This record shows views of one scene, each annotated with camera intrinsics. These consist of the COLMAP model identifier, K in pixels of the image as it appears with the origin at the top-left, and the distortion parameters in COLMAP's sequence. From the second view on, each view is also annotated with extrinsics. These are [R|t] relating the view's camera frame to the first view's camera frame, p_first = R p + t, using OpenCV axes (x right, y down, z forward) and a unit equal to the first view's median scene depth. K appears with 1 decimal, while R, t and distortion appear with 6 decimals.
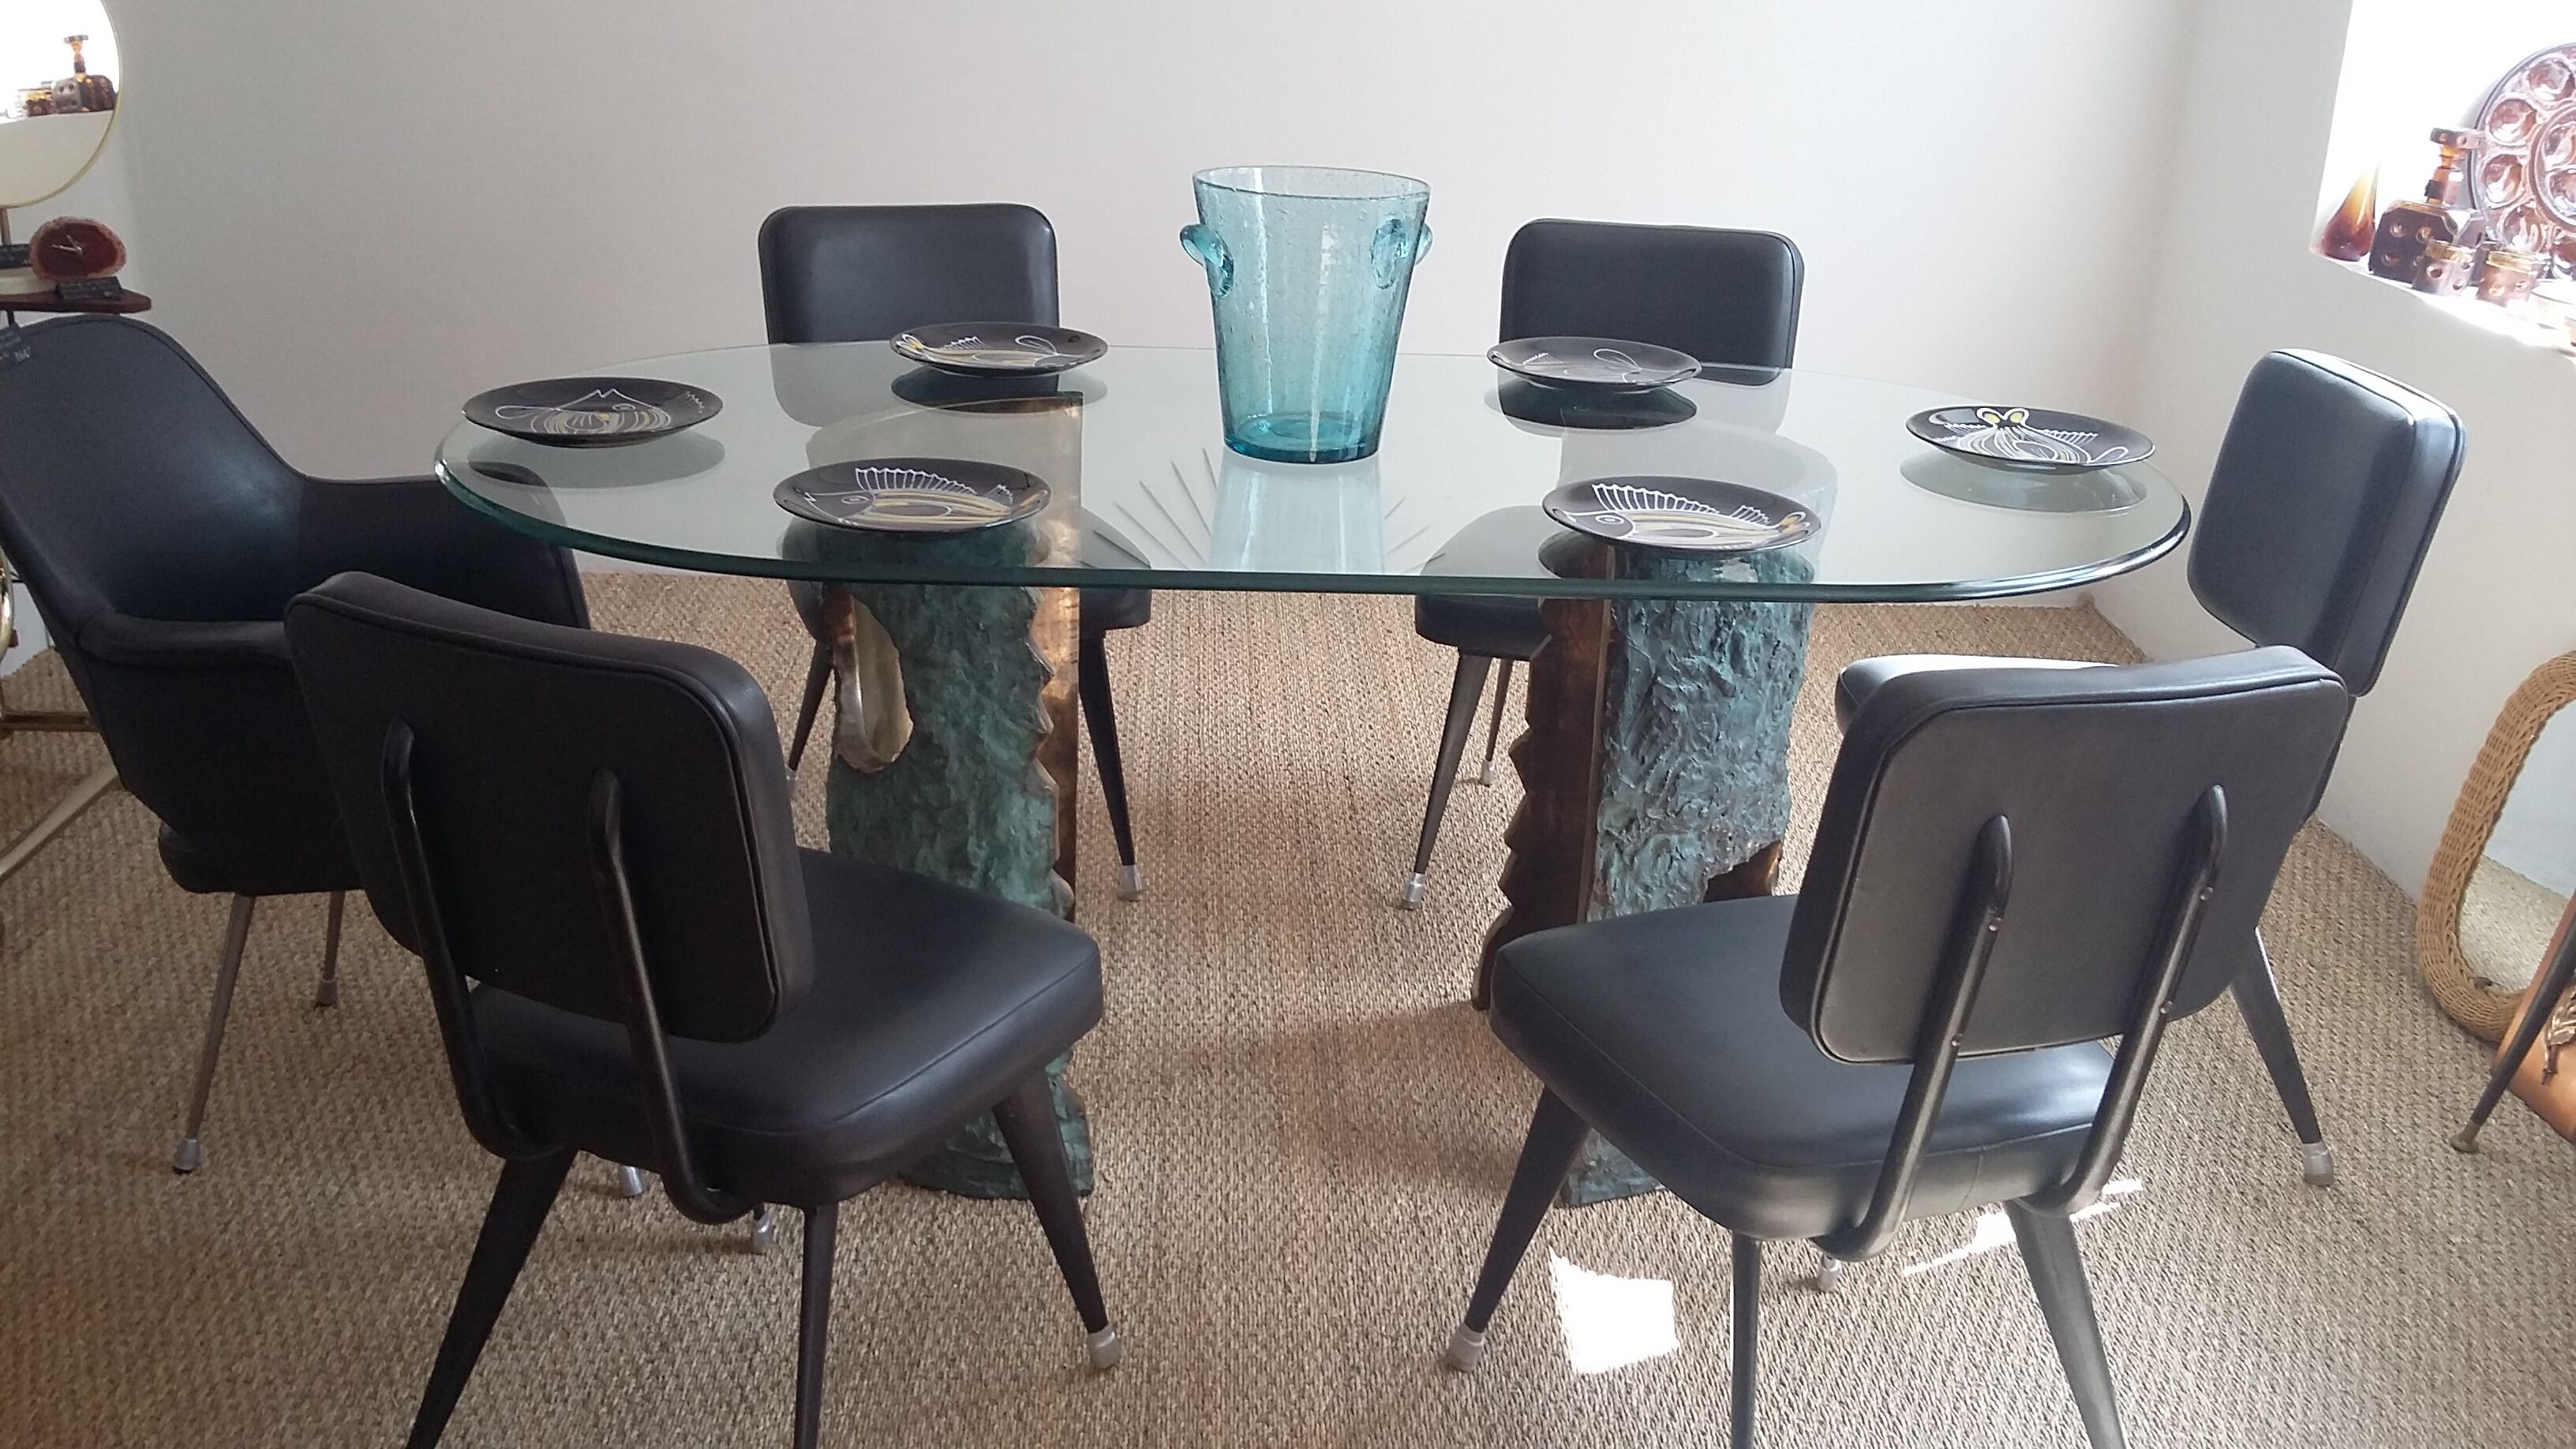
lens RADIAL K [[2379.9, 0, 1304.8], [0, 2379.9, 722.0], [0, 0, 1]] dist [-0.035475, 0.000000]
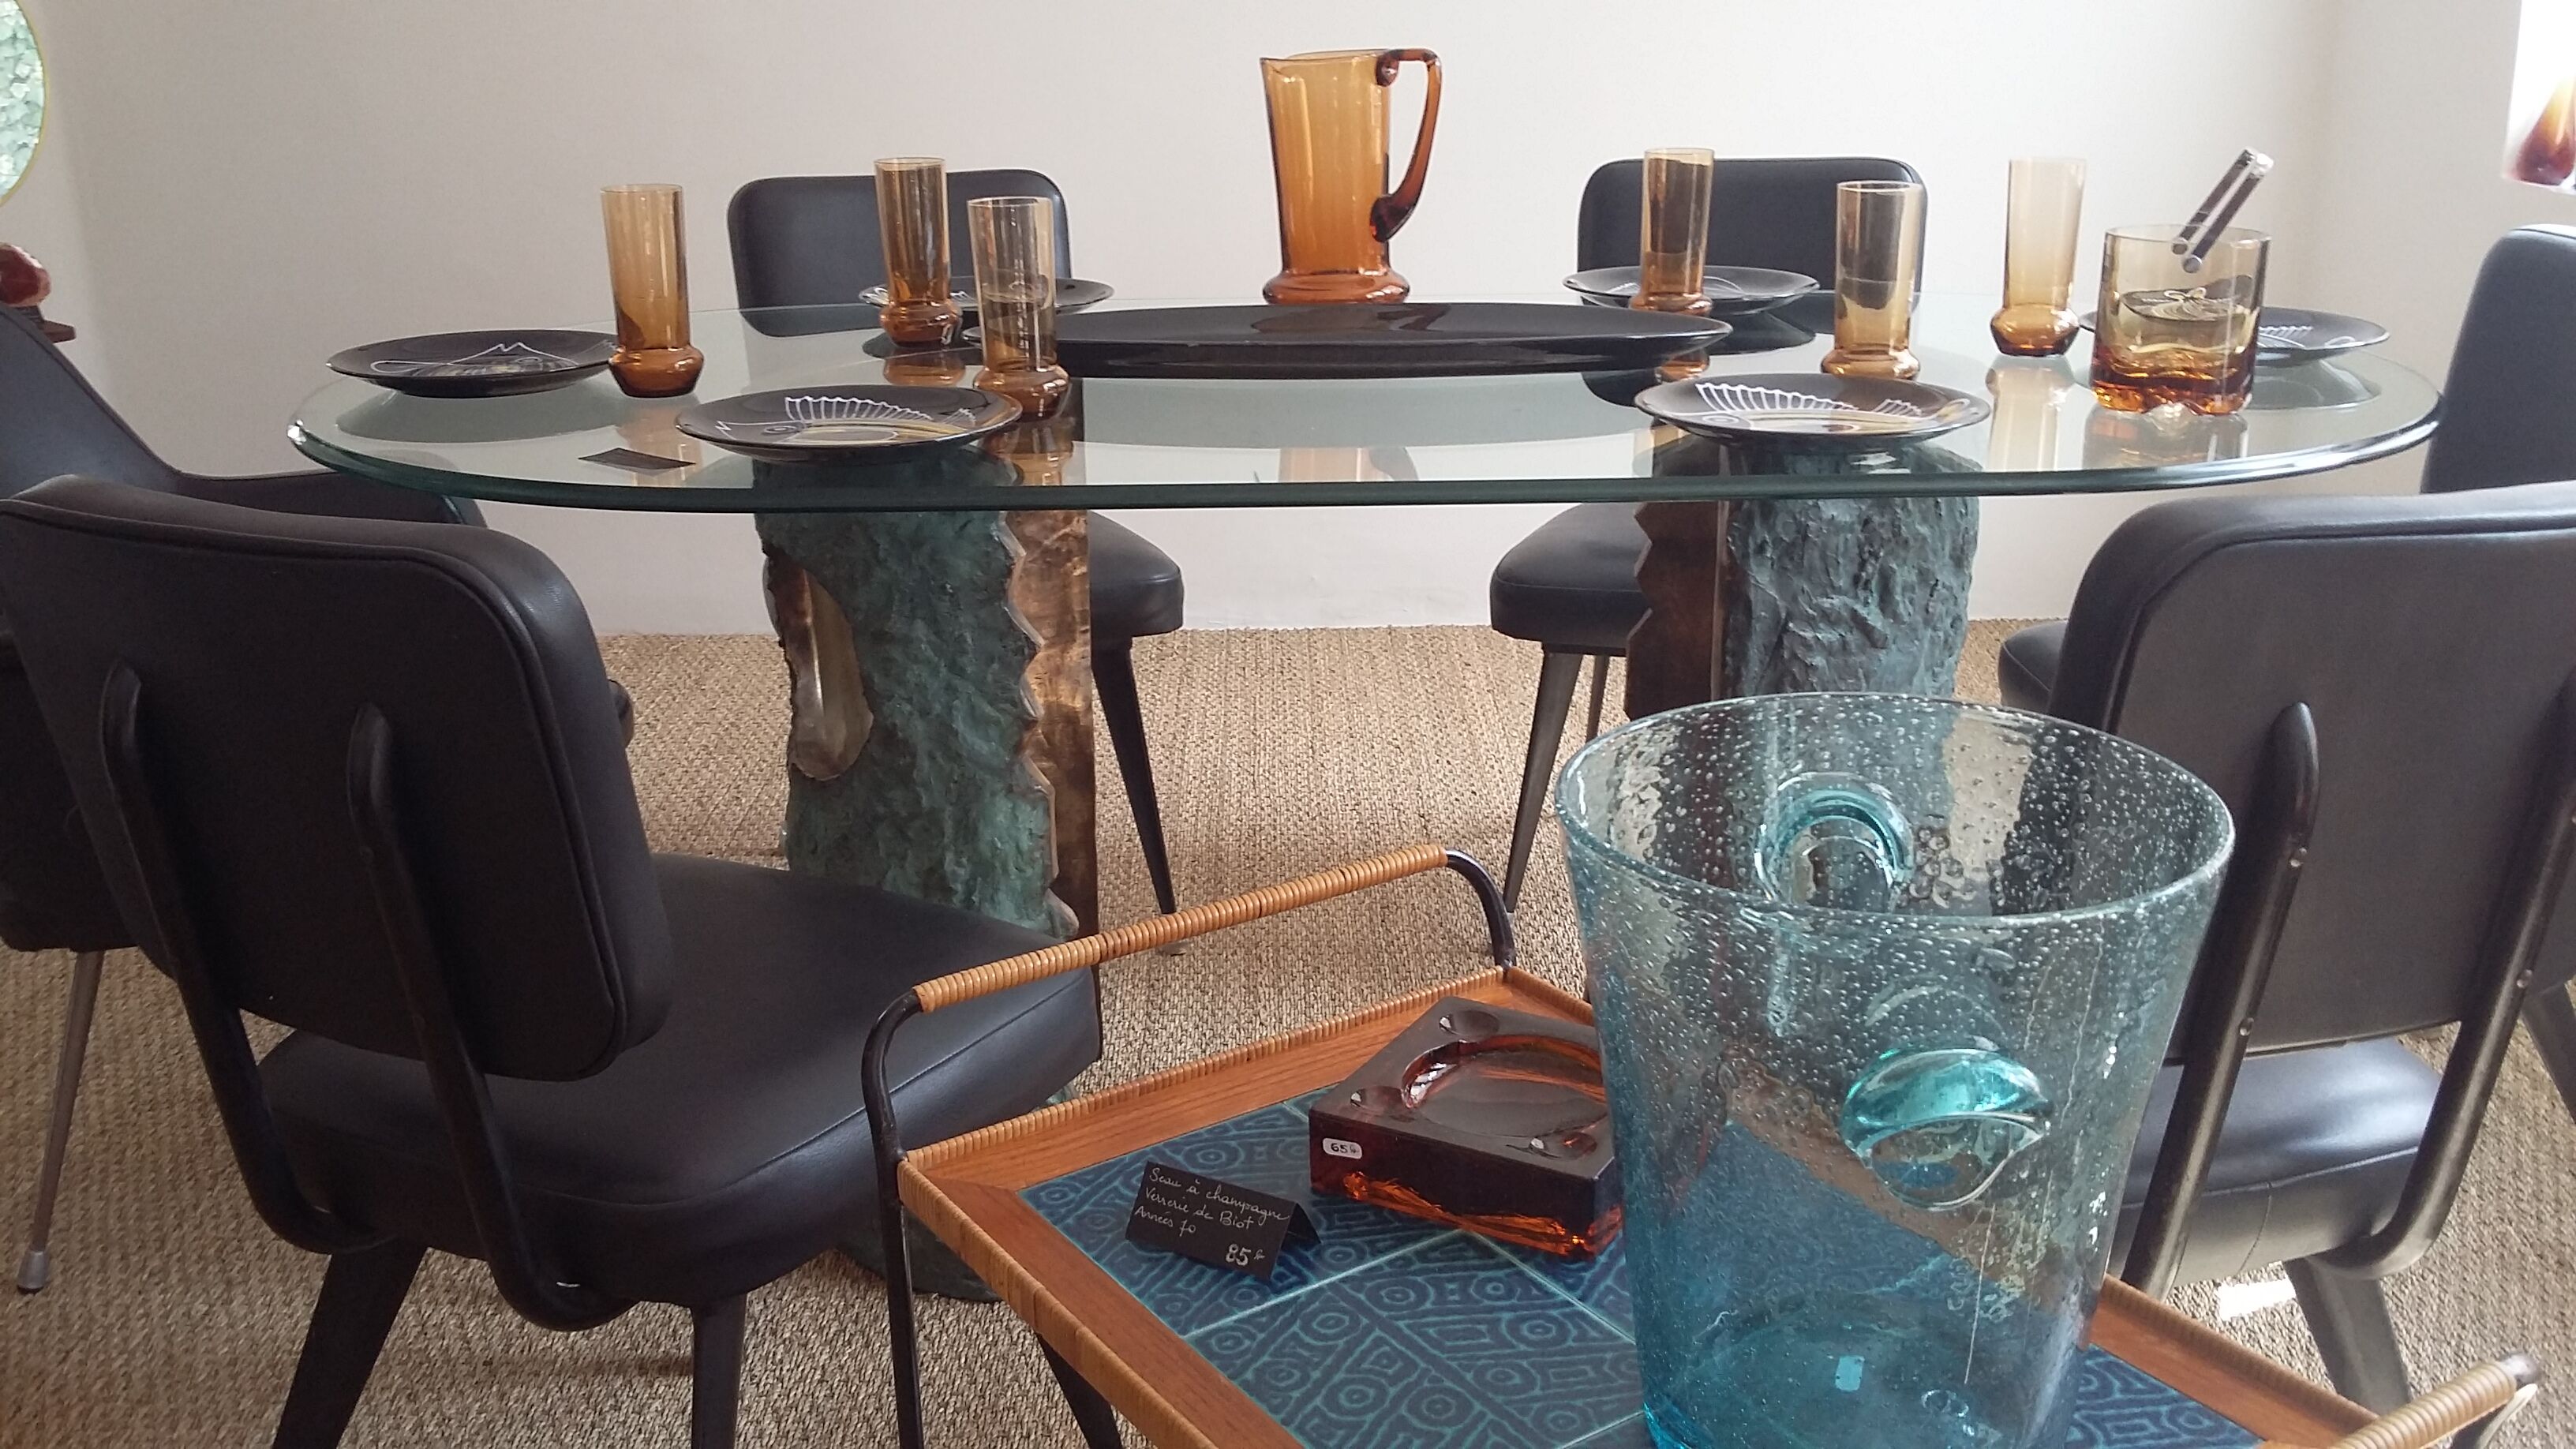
lens RADIAL K [[2379.9, 0, 1268.9], [0, 2379.9, 726.3], [0, 0, 1]] dist [-0.035475, 0.000000]
pose [[0.997841, -0.037973, -0.053593, 0.014769], [0.035358, 0.998177, -0.048919, 0.048931], [0.055353, 0.046919, 0.997364, 0.191305]]
